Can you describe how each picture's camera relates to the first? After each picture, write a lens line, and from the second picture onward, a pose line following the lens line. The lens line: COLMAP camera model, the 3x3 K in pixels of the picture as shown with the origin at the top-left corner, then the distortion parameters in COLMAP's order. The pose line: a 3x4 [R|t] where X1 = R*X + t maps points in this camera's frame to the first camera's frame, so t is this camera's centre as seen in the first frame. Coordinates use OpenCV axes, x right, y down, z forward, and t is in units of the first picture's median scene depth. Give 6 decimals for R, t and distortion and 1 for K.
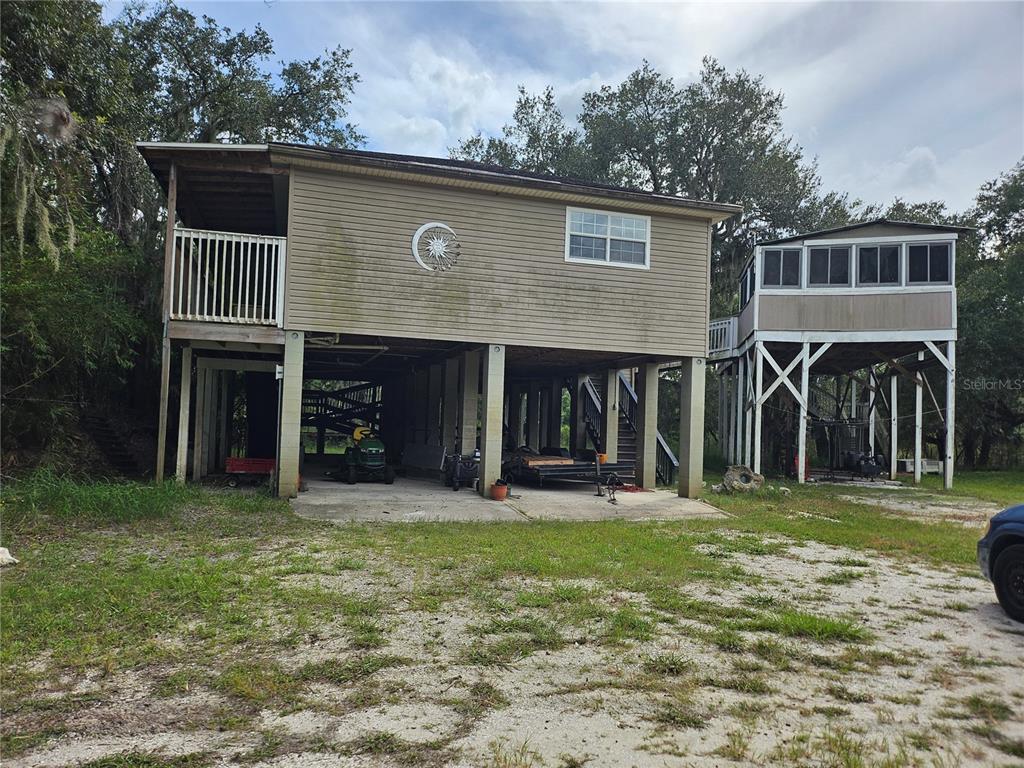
lens RADIAL K [[729.2, 0, 509.0], [0, 729.2, 389.9], [0, 0, 1]] dist [0.069374, -0.070975]
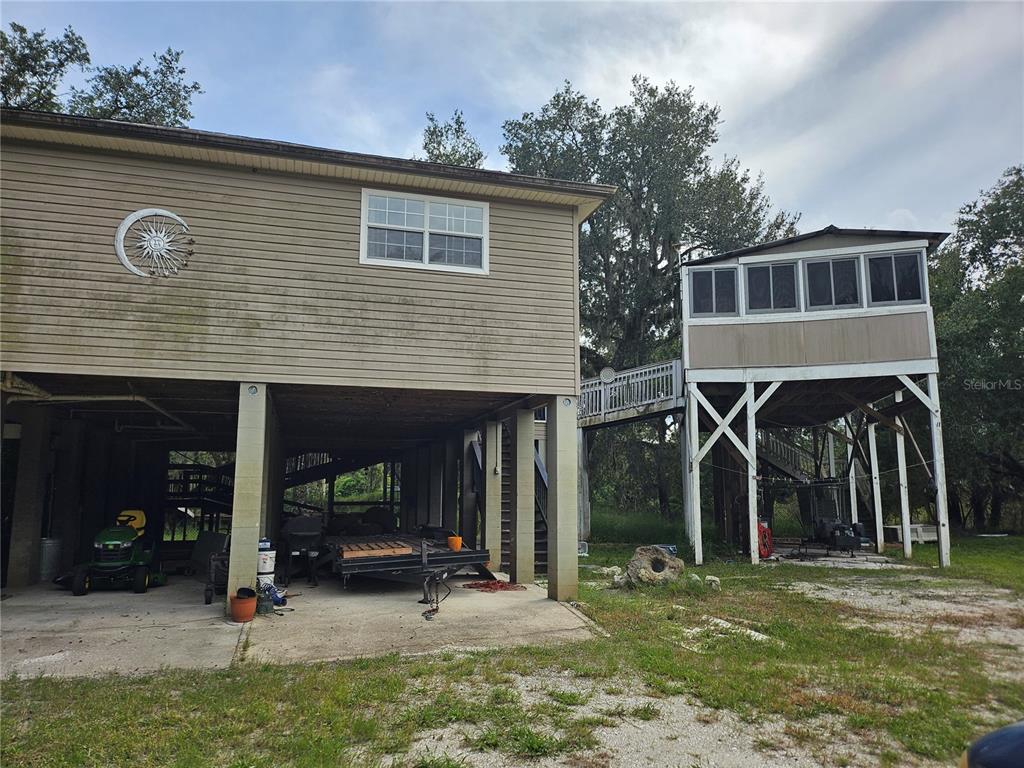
lens RADIAL K [[729.2, 0, 505.3], [0, 729.2, 386.4], [0, 0, 1]] dist [0.069374, -0.070975]
pose [[0.999438, -0.032885, -0.006434, 0.191725], [0.032070, 0.994391, -0.100783, 0.015066], [0.009713, 0.100520, 0.994888, 0.277091]]
